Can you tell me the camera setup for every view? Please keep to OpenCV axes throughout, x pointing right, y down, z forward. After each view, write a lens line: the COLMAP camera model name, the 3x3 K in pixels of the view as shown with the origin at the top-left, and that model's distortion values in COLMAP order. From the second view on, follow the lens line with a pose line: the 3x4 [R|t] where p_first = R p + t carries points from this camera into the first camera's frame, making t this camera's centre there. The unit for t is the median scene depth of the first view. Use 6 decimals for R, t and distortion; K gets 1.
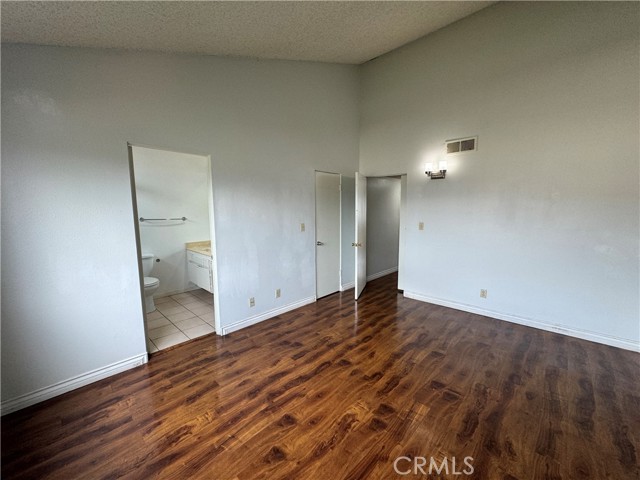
lens RADIAL K [[254.4, 0, 320.0], [0, 254.4, 240.0], [0, 0, 1]] dist [0.000422, 0.000005]
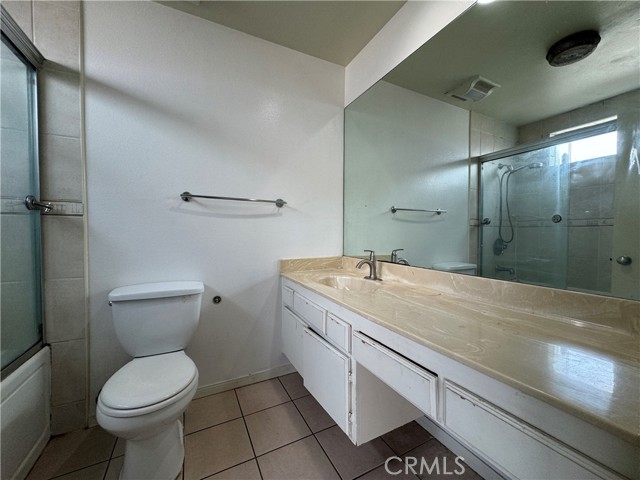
lens RADIAL K [[254.4, 0, 320.0], [0, 254.4, 240.0], [0, 0, 1]] dist [0.000422, 0.000005]
pose [[0.947346, 0.024638, -0.319263, -0.334222], [-0.050904, 0.995944, -0.074188, 0.005973], [0.316140, 0.086534, 0.944758, 0.625657]]
